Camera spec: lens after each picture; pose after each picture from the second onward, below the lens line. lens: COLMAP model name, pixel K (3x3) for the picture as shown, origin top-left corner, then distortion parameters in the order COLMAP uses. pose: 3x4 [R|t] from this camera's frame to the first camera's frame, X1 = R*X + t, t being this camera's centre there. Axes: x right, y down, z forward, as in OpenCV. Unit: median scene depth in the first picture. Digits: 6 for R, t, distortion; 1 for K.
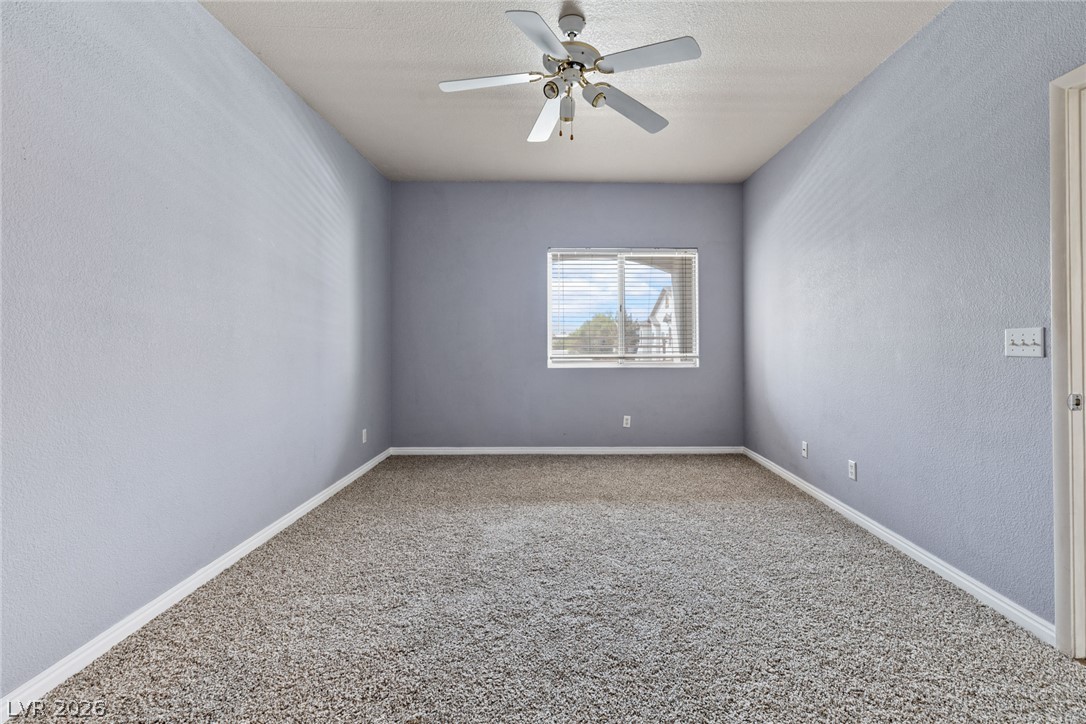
lens RADIAL K [[529.1, 0, 544.5], [0, 529.1, 338.8], [0, 0, 1]] dist [0.003283, 0.000045]
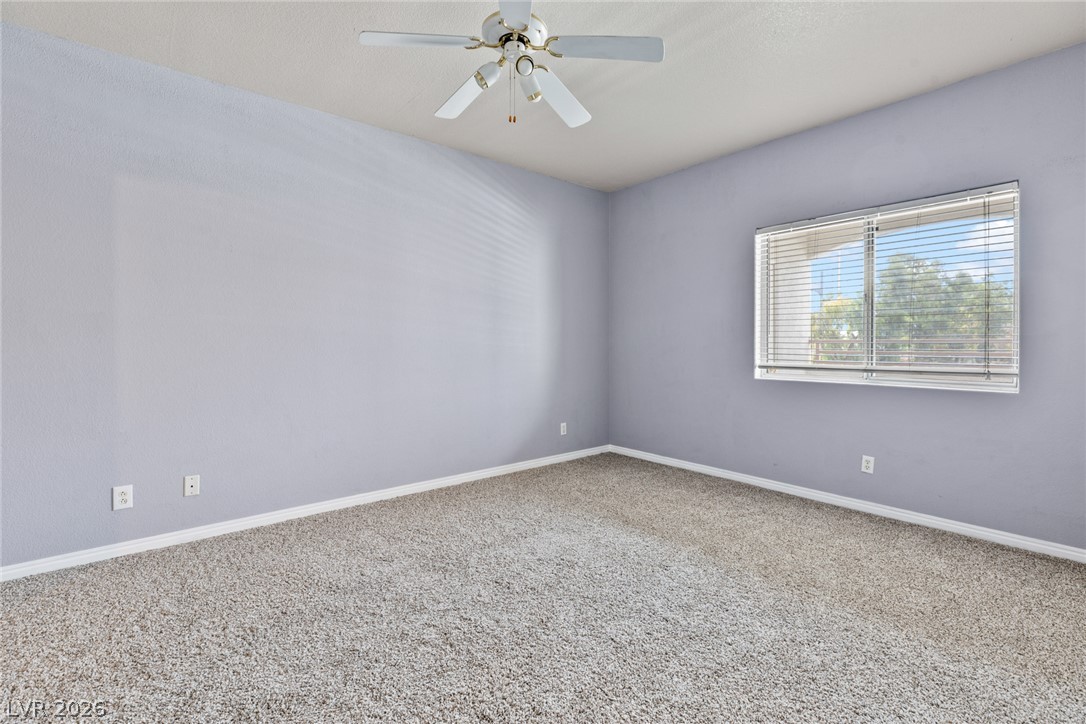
lens RADIAL K [[493.9, 0, 539.4], [0, 493.9, 350.1], [0, 0, 1]] dist [0.003485, 0.000124]
pose [[0.604049, 0.012259, -0.796853, 0.567726], [0.003296, 0.999835, 0.017880, -0.004803], [0.796940, -0.013426, 0.603909, 0.393704]]
